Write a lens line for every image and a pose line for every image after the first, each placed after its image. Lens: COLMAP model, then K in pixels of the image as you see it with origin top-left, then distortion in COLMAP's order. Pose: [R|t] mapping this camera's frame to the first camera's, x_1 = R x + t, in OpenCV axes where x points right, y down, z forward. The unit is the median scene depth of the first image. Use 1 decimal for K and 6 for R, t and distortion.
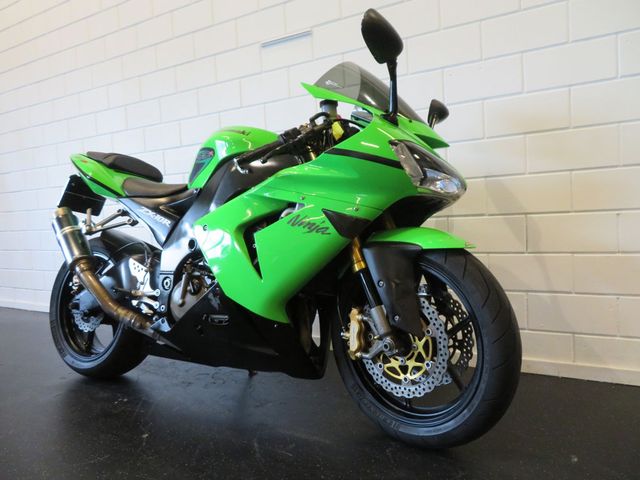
lens RADIAL K [[455.0, 0, 320.0], [0, 455.0, 240.0], [0, 0, 1]] dist [-0.010600, 0.000791]
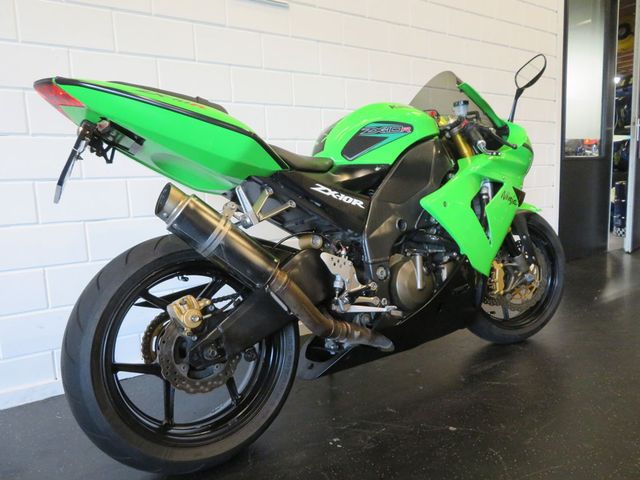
lens RADIAL K [[454.3, 0, 319.7], [0, 454.3, 243.8], [0, 0, 1]] dist [-0.020831, 0.004518]
pose [[0.456051, -0.090174, 0.885374, -1.418388], [0.083995, 0.994774, 0.058051, -0.024410], [-0.885981, 0.047893, 0.461242, 0.867905]]
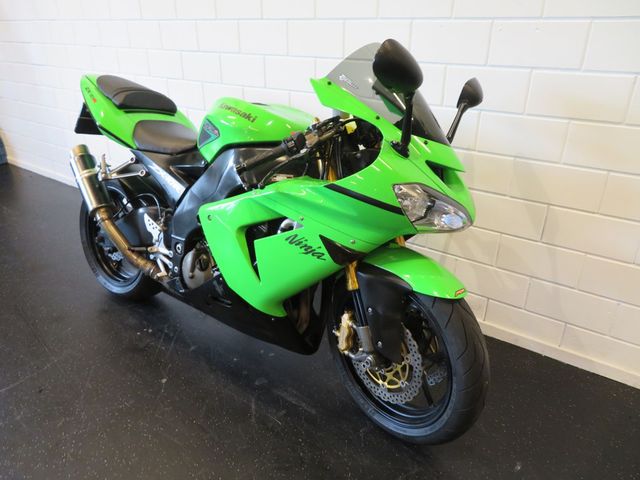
lens RADIAL K [[455.0, 0, 320.0], [0, 455.0, 240.0], [0, 0, 1]] dist [-0.010600, 0.000791]
pose [[0.992964, 0.097030, -0.067873, 0.072094], [-0.065874, 0.928949, 0.364299, -0.405634], [0.098399, -0.357265, 0.928806, 0.071719]]
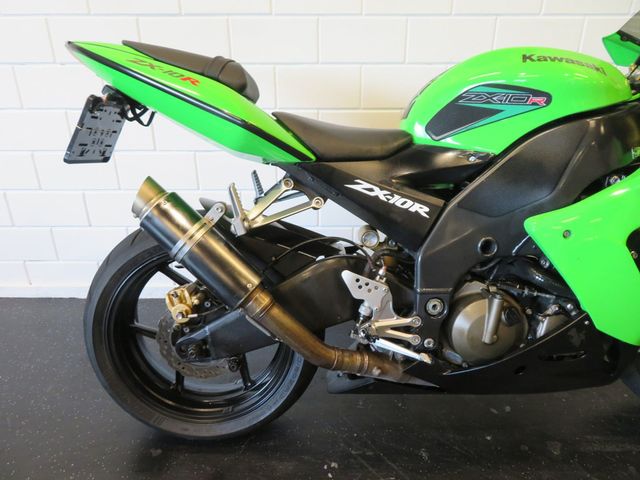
lens RADIAL K [[454.3, 0, 319.7], [0, 454.3, 243.8], [0, 0, 1]] dist [-0.020831, 0.004518]
pose [[0.867287, -0.154209, 0.473321, -0.943760], [-0.006999, 0.946938, 0.321340, -0.237986], [-0.497759, -0.282007, 0.820188, 0.718327]]
